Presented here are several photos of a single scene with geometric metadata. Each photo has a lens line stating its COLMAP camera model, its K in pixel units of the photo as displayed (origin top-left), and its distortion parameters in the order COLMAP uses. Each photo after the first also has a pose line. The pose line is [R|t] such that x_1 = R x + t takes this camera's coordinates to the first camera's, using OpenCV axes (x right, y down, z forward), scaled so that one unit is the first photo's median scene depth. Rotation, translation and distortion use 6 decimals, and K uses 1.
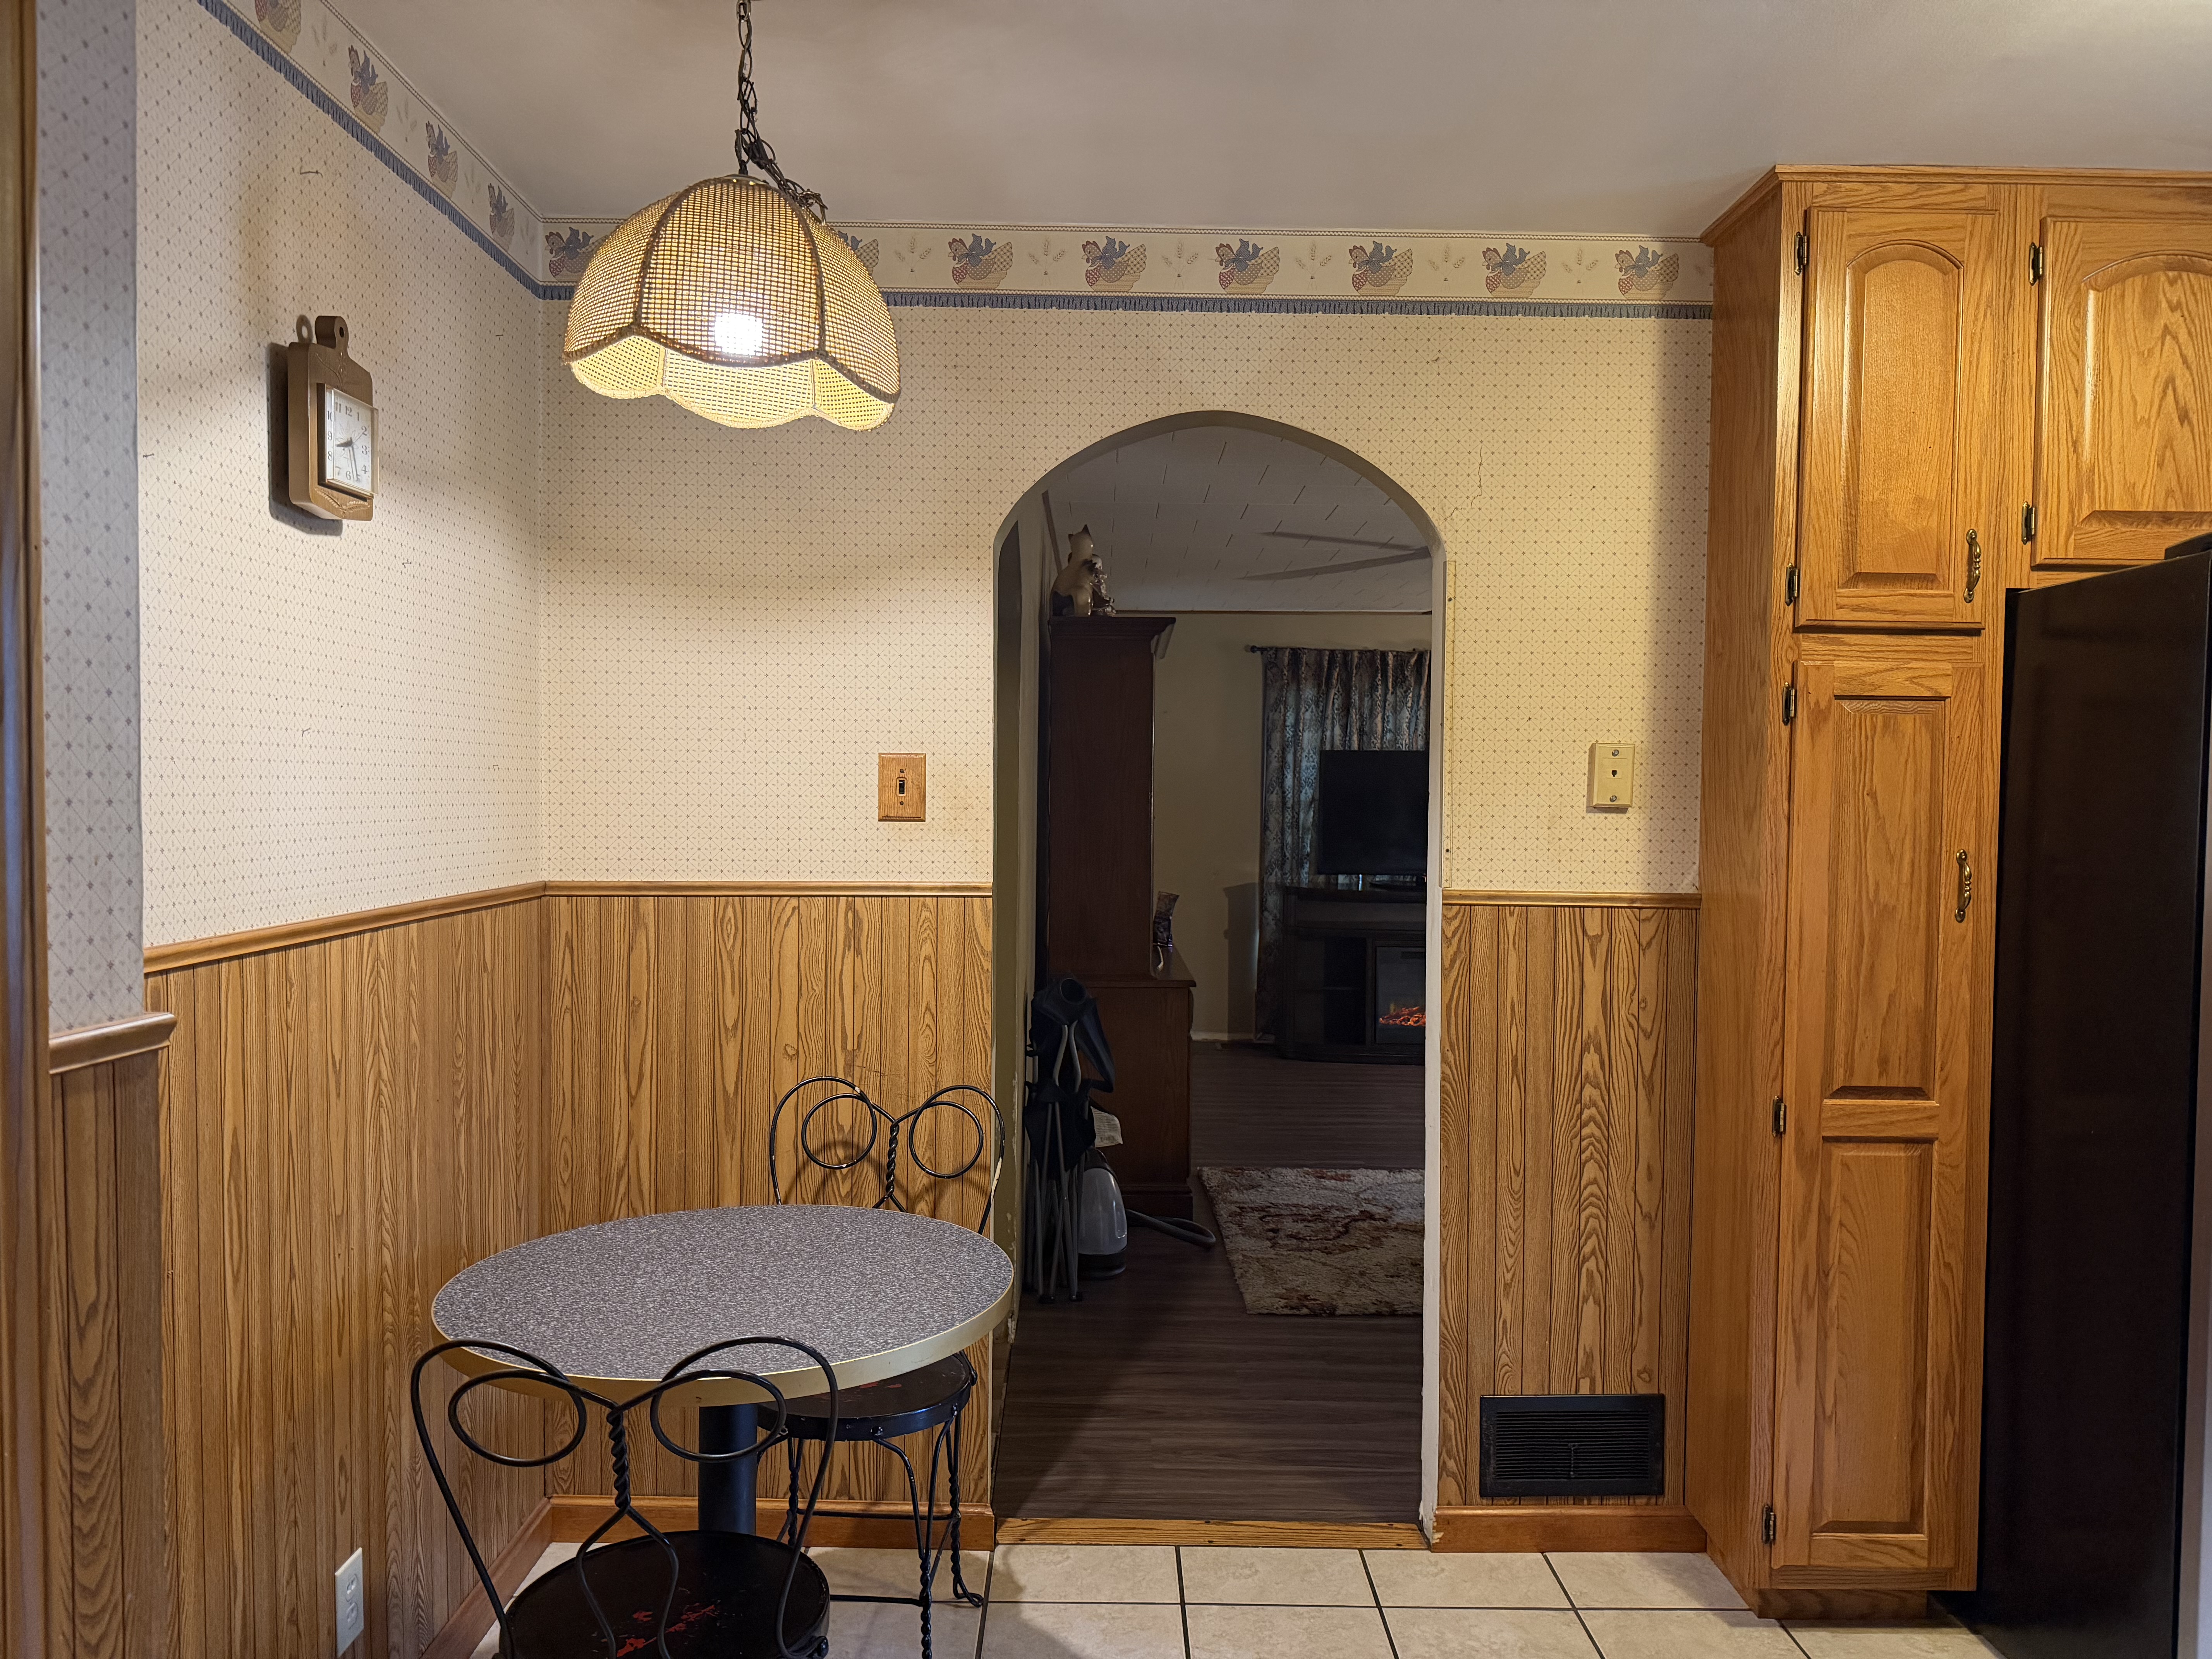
lens RADIAL K [[1550.9, 0, 1126.4], [0, 1550.9, 829.8], [0, 0, 1]] dist [0.066721, -0.081913]
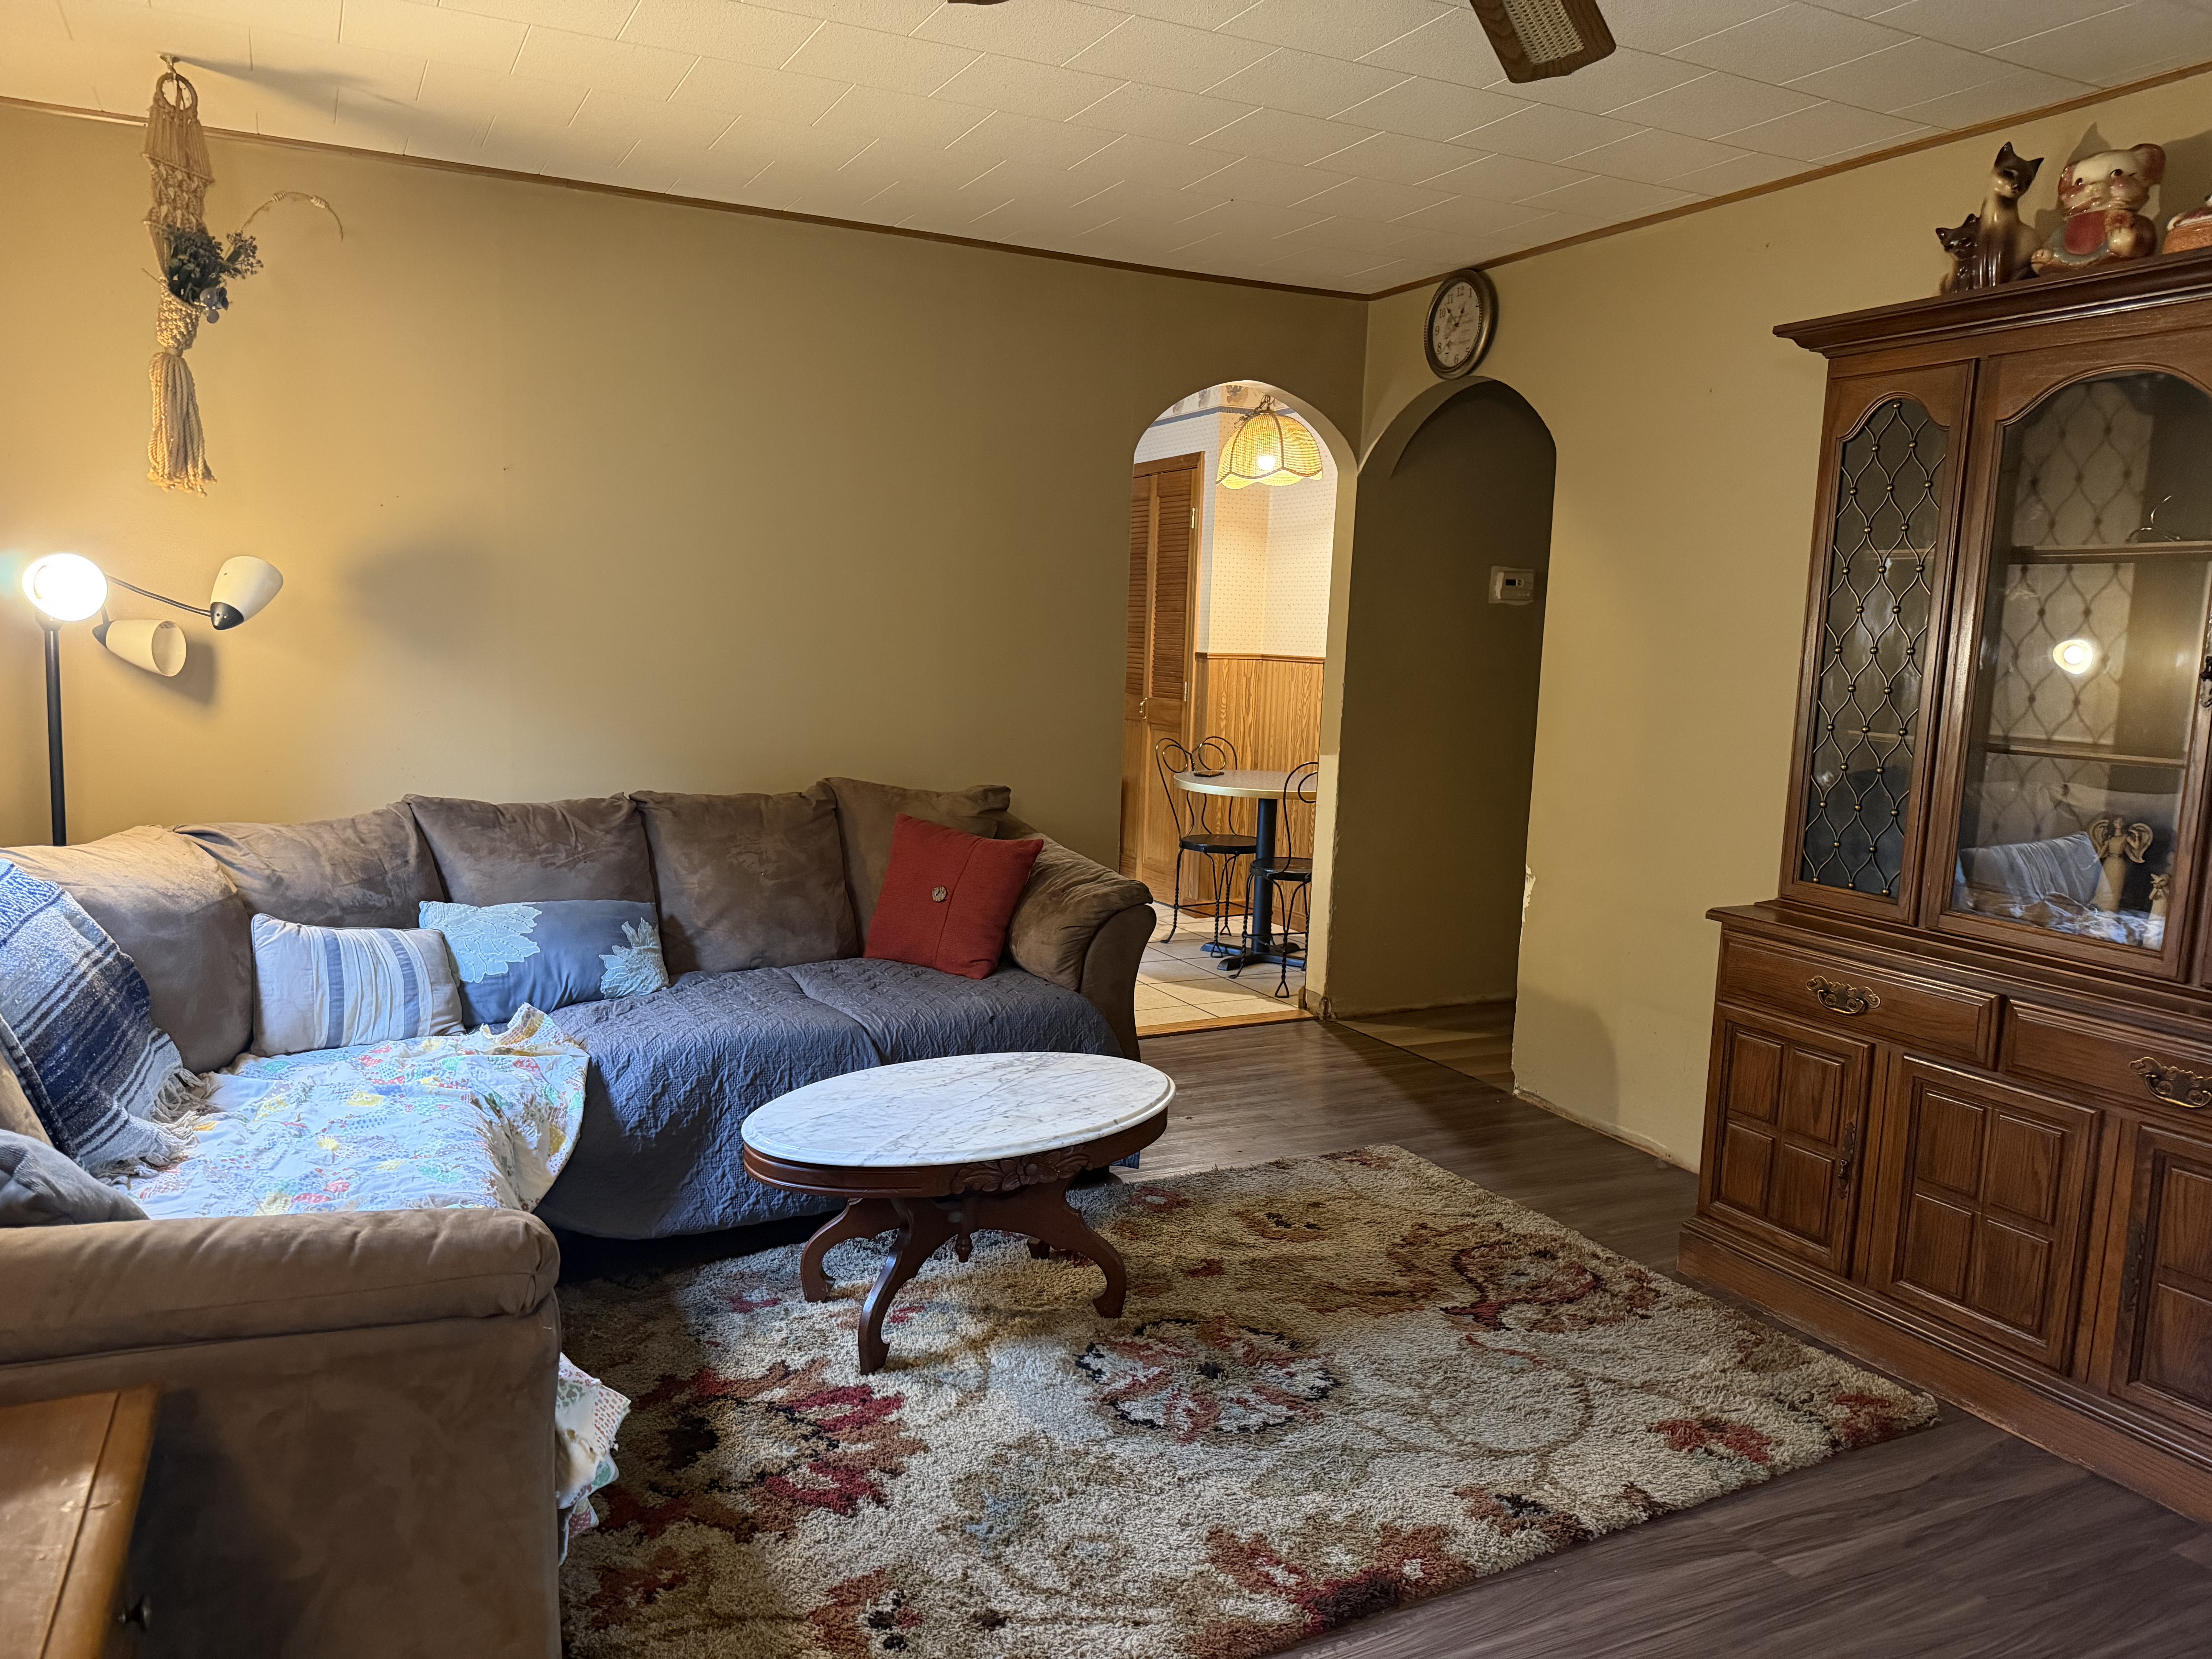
lens RADIAL K [[1550.9, 0, 1105.3], [0, 1550.9, 829.0], [0, 0, 1]] dist [0.066721, -0.081913]
pose [[-0.899046, 0.016336, -0.437550, 0.336470], [-0.055801, 0.986880, 0.151503, -0.012154], [0.434285, 0.160624, -0.886339, 0.889443]]
